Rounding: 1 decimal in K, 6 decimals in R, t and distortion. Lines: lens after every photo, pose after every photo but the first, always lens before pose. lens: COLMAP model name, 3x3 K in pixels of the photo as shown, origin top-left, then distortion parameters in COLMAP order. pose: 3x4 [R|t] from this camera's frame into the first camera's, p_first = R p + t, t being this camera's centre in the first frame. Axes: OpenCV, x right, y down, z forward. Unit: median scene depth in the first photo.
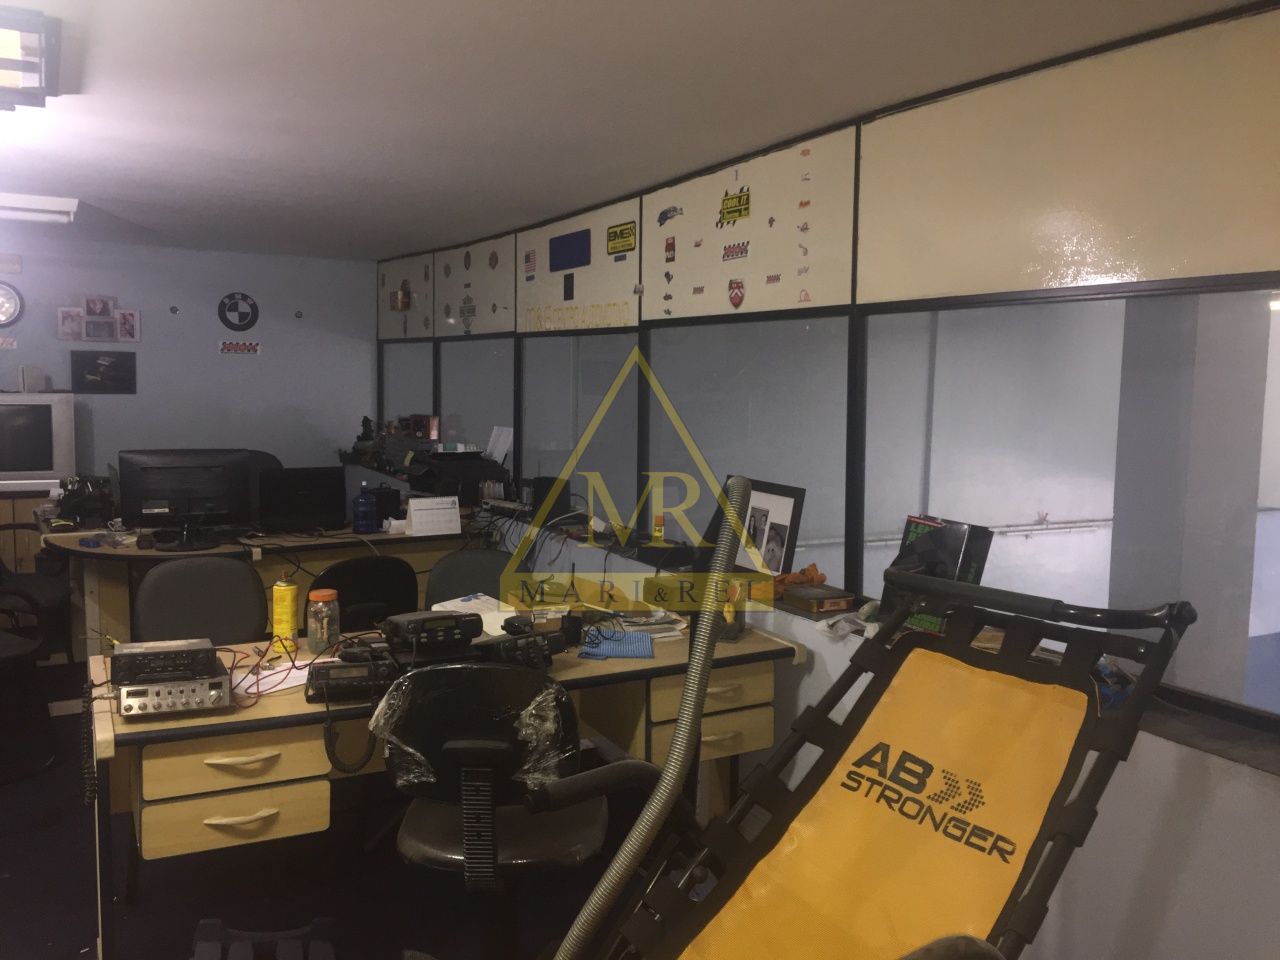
lens RADIAL K [[1067.0, 0, 640.0], [0, 1067.0, 480.0], [0, 0, 1]] dist [0.075405, -0.099518]
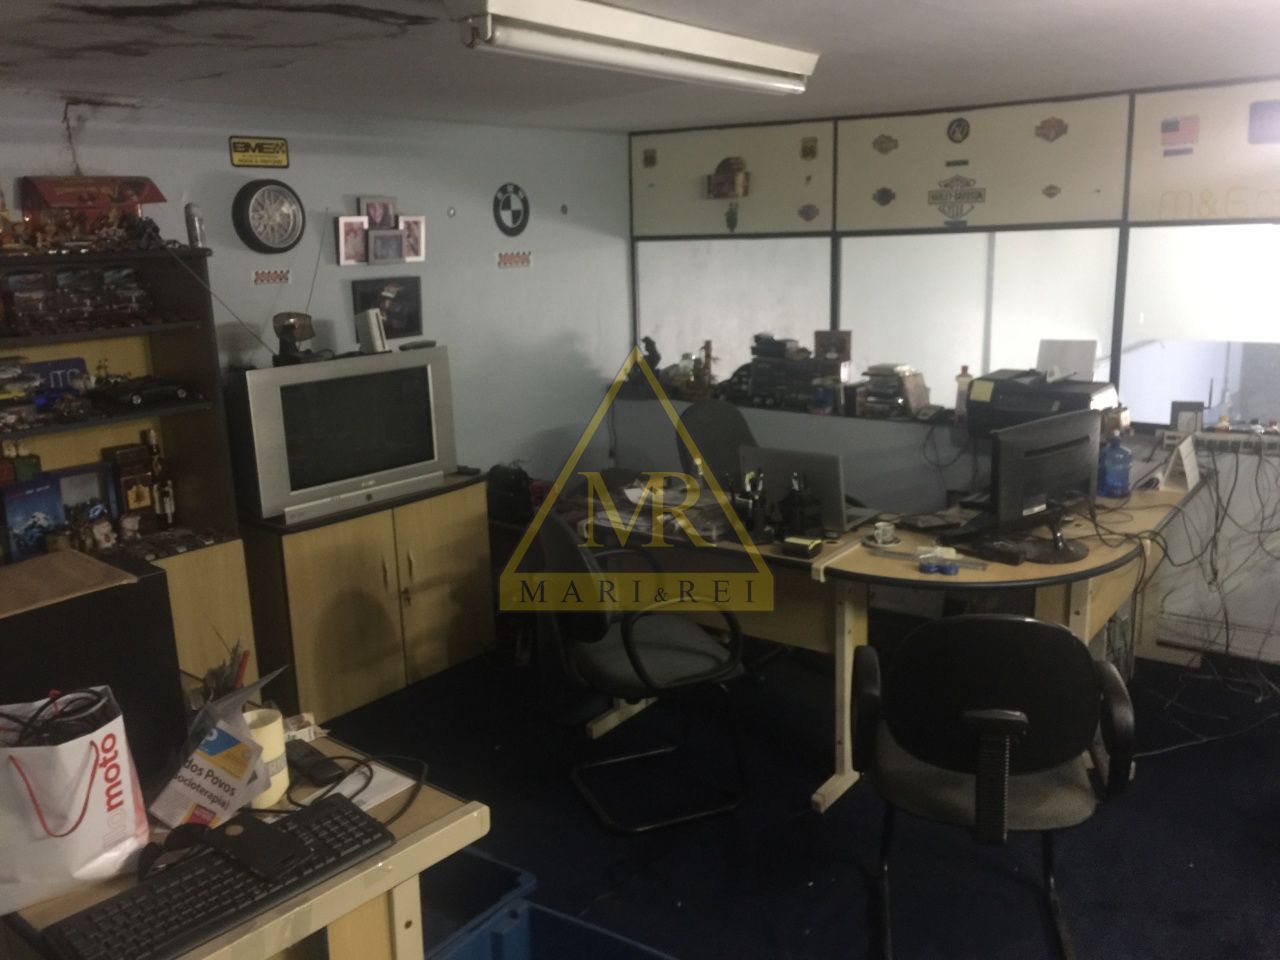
lens RADIAL K [[1073.3, 0, 640.0], [0, 1073.3, 480.0], [0, 0, 1]] dist [0.083451, -0.121358]
pose [[0.929410, -0.132640, 0.344388, -0.908972], [0.087913, 0.985889, 0.142458, -0.114131], [-0.358424, -0.102126, 0.927956, 0.422737]]
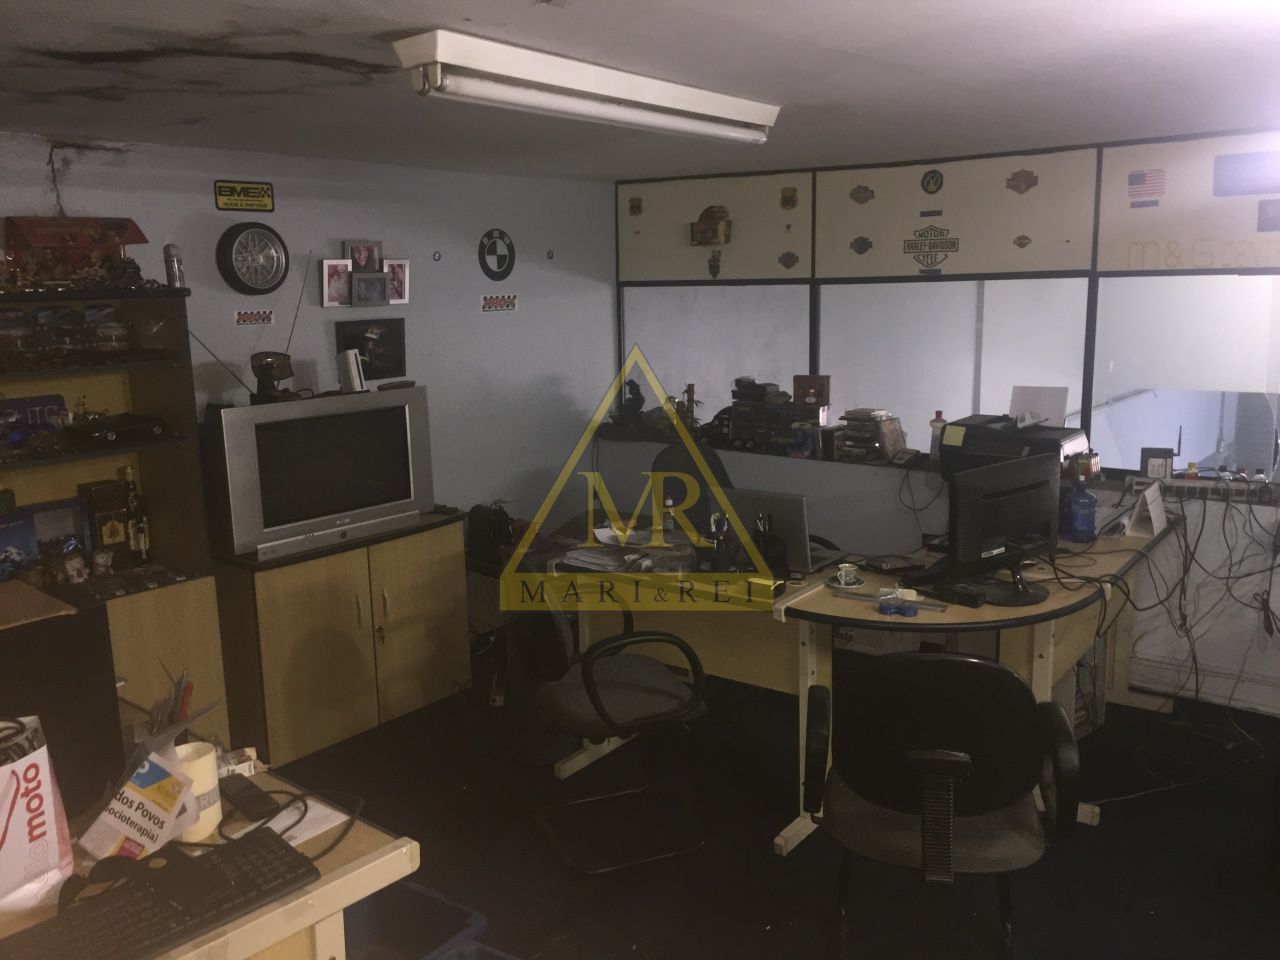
lens RADIAL K [[1067.0, 0, 640.0], [0, 1067.0, 480.0], [0, 0, 1]] dist [0.075405, -0.099518]
pose [[0.930737, -0.110086, 0.348726, -0.889209], [0.078974, 0.991618, 0.102255, -0.110113], [-0.357060, -0.067632, 0.931630, 0.412651]]
